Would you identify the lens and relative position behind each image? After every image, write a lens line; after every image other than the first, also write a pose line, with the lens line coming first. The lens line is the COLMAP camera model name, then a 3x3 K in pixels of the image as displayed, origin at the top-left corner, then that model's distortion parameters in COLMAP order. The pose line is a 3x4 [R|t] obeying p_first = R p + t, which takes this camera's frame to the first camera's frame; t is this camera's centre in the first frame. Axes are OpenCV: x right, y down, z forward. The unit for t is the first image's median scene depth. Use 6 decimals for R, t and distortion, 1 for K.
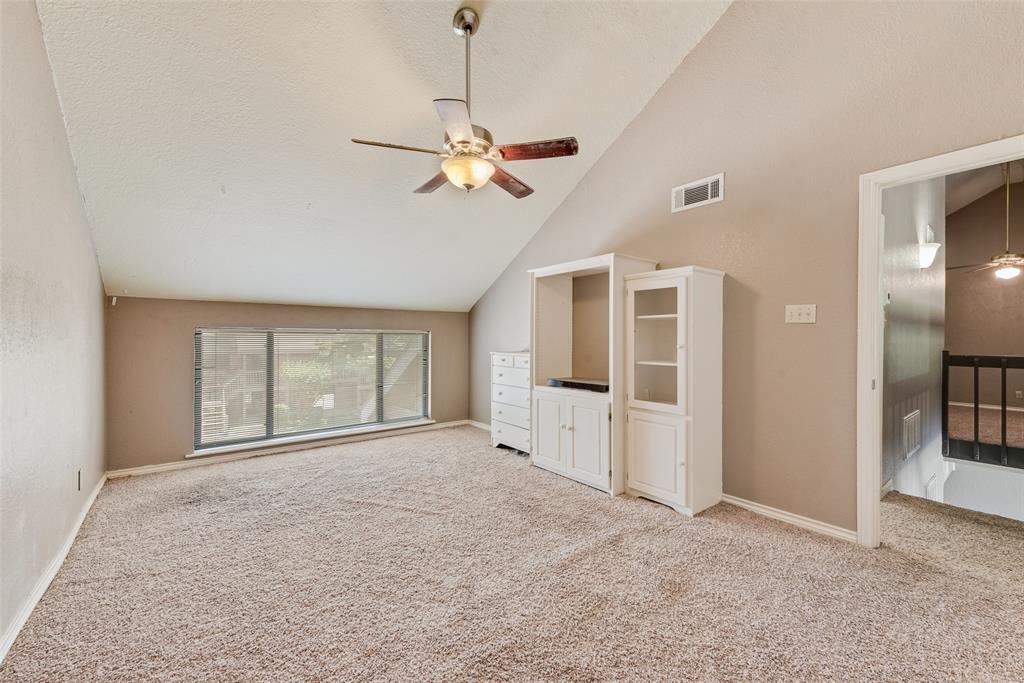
lens RADIAL K [[404.3, 0, 510.6], [0, 404.3, 344.0], [0, 0, 1]] dist [0.009261, -0.000343]
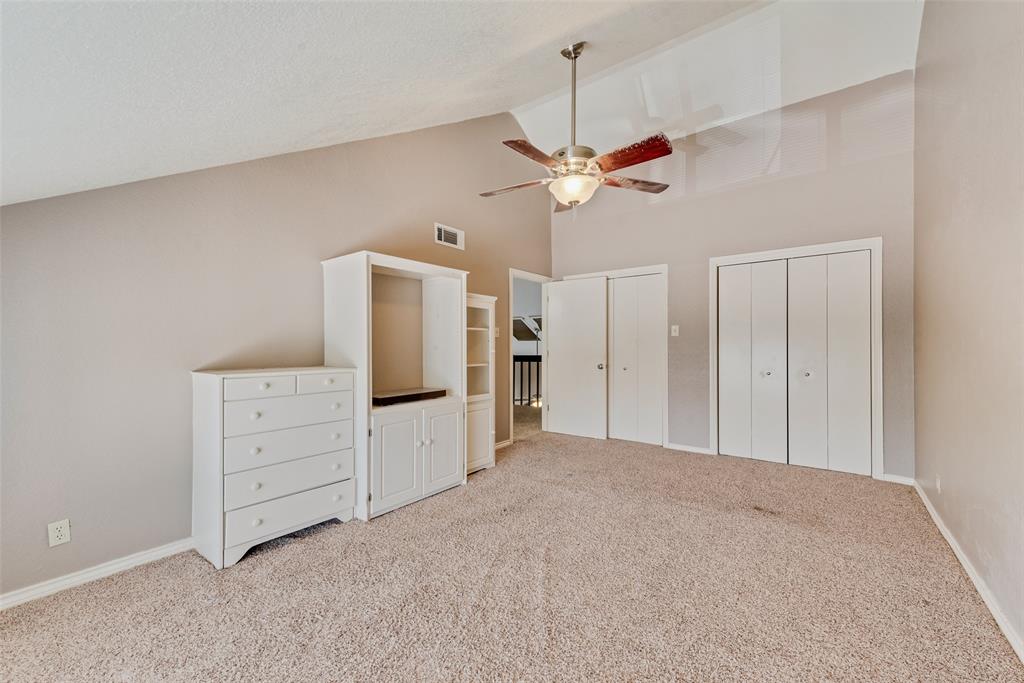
lens RADIAL K [[404.3, 0, 510.6], [0, 404.3, 344.0], [0, 0, 1]] dist [0.009261, -0.000343]
pose [[-0.250885, 0.004705, 0.968006, -0.808038], [0.015065, 0.999886, -0.000956, -0.013453], [-0.967900, 0.014343, -0.250927, 1.055751]]
